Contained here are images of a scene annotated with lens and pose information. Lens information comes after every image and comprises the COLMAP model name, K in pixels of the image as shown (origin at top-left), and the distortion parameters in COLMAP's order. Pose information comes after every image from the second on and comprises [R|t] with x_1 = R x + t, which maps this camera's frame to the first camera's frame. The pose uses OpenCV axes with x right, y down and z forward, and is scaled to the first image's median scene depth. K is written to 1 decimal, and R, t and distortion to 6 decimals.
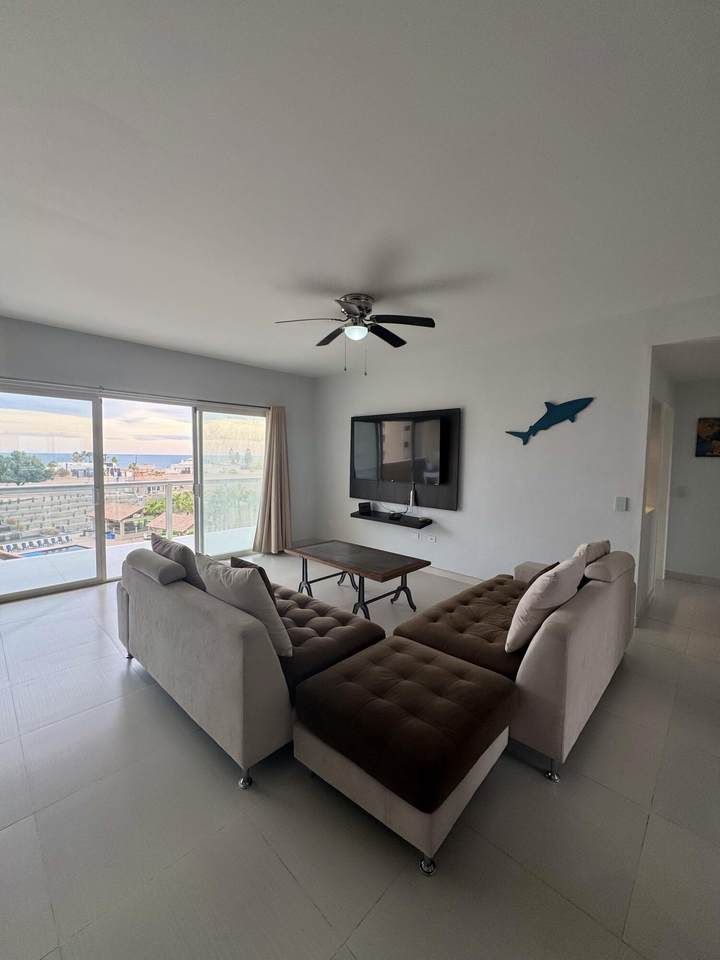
lens RADIAL K [[386.7, 0, 359.4], [0, 386.7, 479.0], [0, 0, 1]] dist [0.010702, 0.000422]
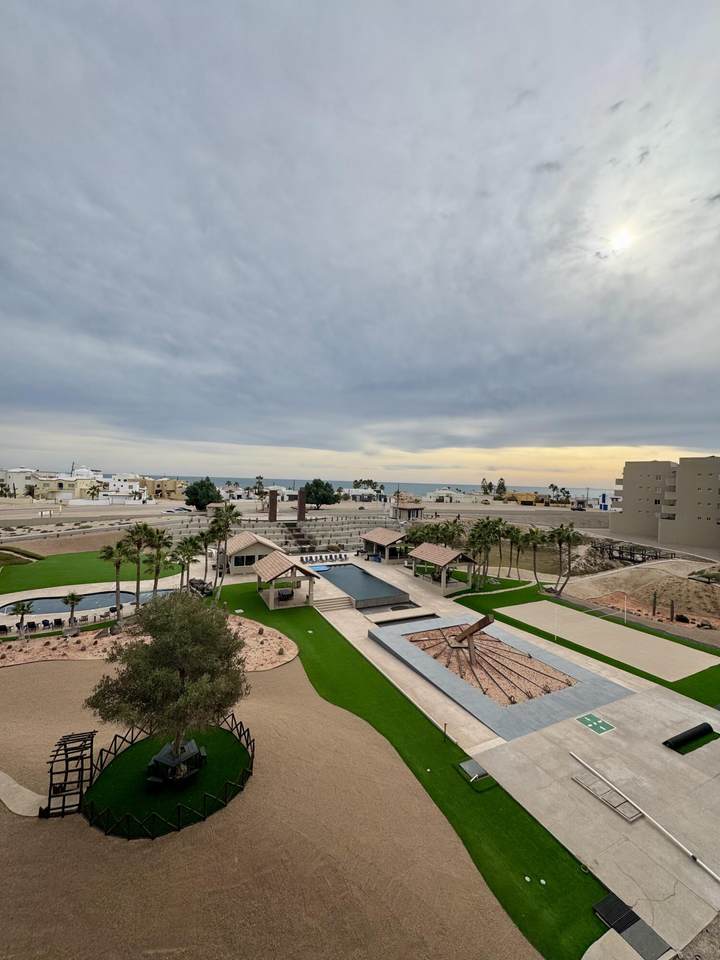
lens RADIAL K [[386.7, 0, 359.3], [0, 386.7, 474.7], [0, 0, 1]] dist [0.010702, 0.000422]
pose [[0.814327, 0.003062, -0.580398, -0.655002], [-0.053663, 0.996100, -0.070037, -0.066966], [0.577920, 0.088178, 0.811316, 0.887458]]
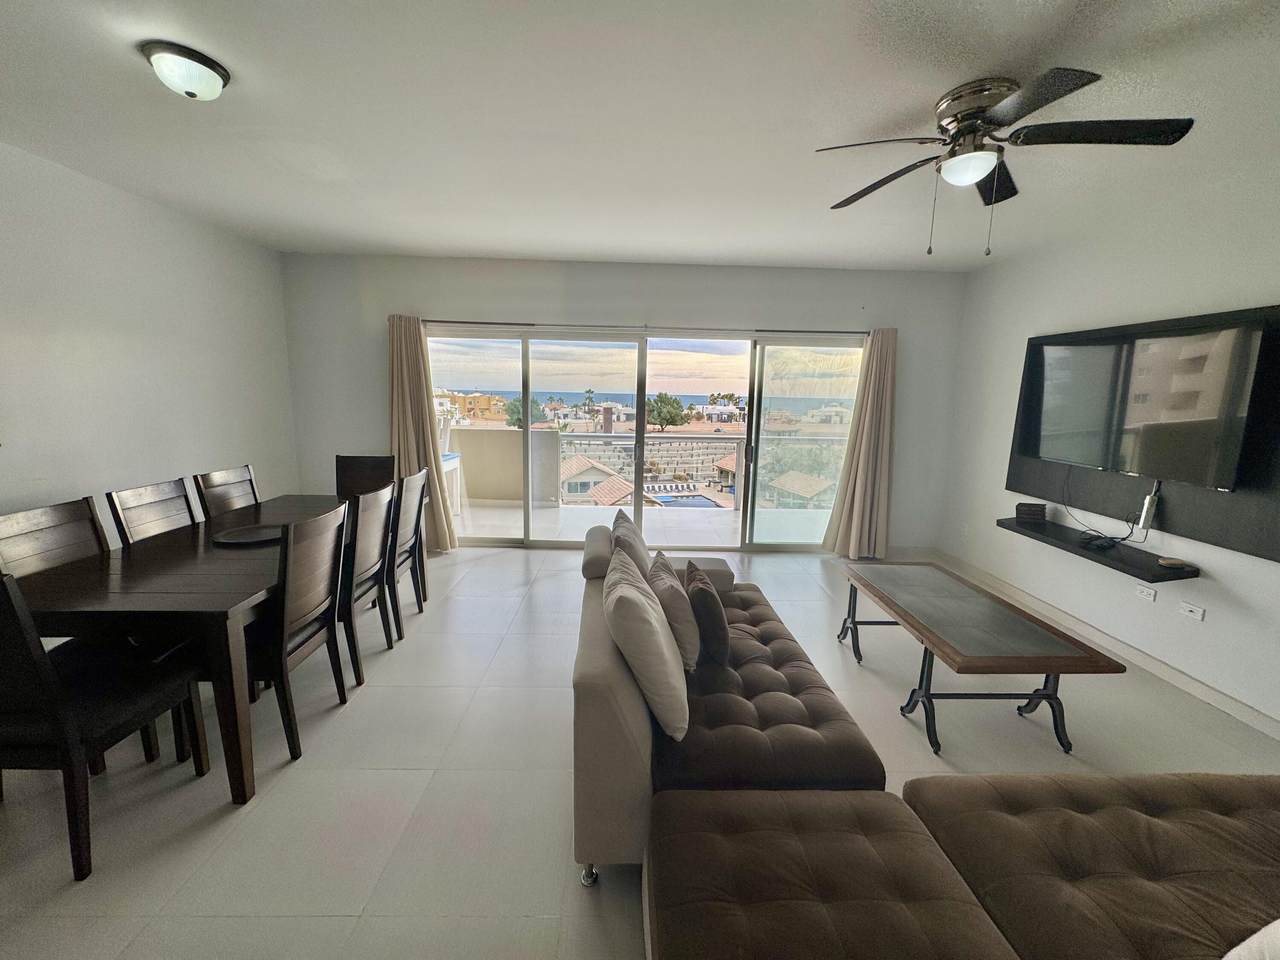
lens RADIAL K [[515.6, 0, 639.0], [0, 515.6, 472.9], [0, 0, 1]] dist [0.010702, 0.000422]
pose [[0.715459, 0.110947, -0.689789, 0.106793], [-0.054676, 0.993174, 0.103032, -0.022166], [0.696512, -0.036000, 0.716641, 0.122167]]
